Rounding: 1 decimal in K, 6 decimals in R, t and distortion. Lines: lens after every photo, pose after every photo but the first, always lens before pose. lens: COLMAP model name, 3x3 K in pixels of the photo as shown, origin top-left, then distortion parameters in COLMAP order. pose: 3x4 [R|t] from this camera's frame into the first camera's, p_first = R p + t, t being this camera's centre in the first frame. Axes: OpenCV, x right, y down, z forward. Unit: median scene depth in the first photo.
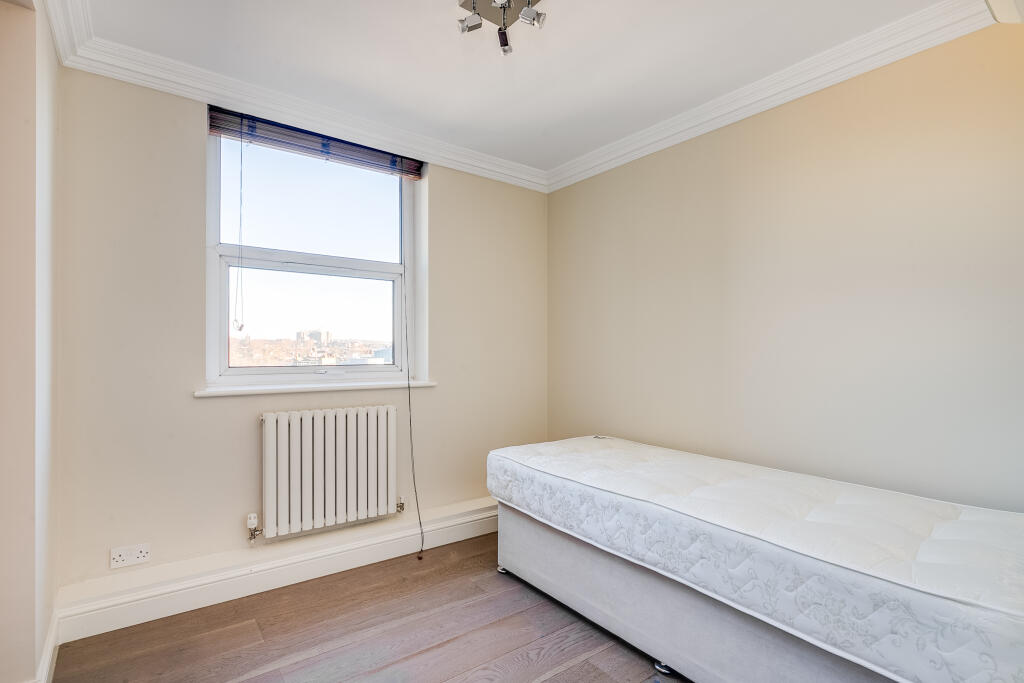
lens RADIAL K [[528.4, 0, 508.6], [0, 528.4, 341.6], [0, 0, 1]] dist [0.004455, 0.000940]
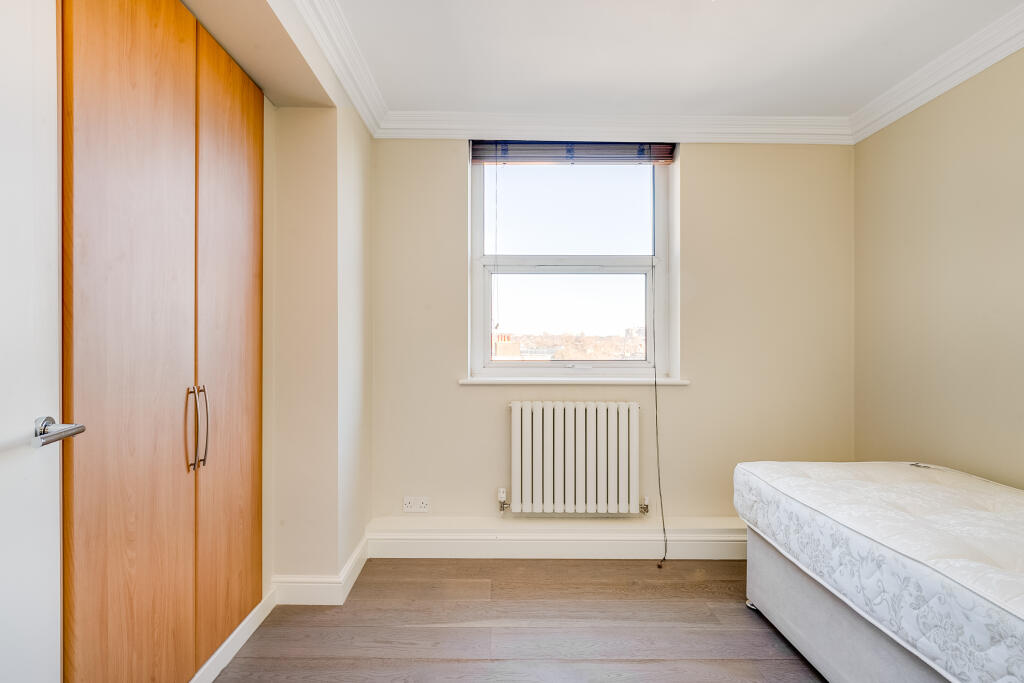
lens RADIAL K [[528.4, 0, 509.2], [0, 528.4, 341.7], [0, 0, 1]] dist [0.004455, 0.000940]
pose [[0.790940, -0.005687, -0.611868, 0.223177], [0.010598, 0.999934, 0.004405, 0.002511], [0.611802, -0.009969, 0.790948, 0.104996]]
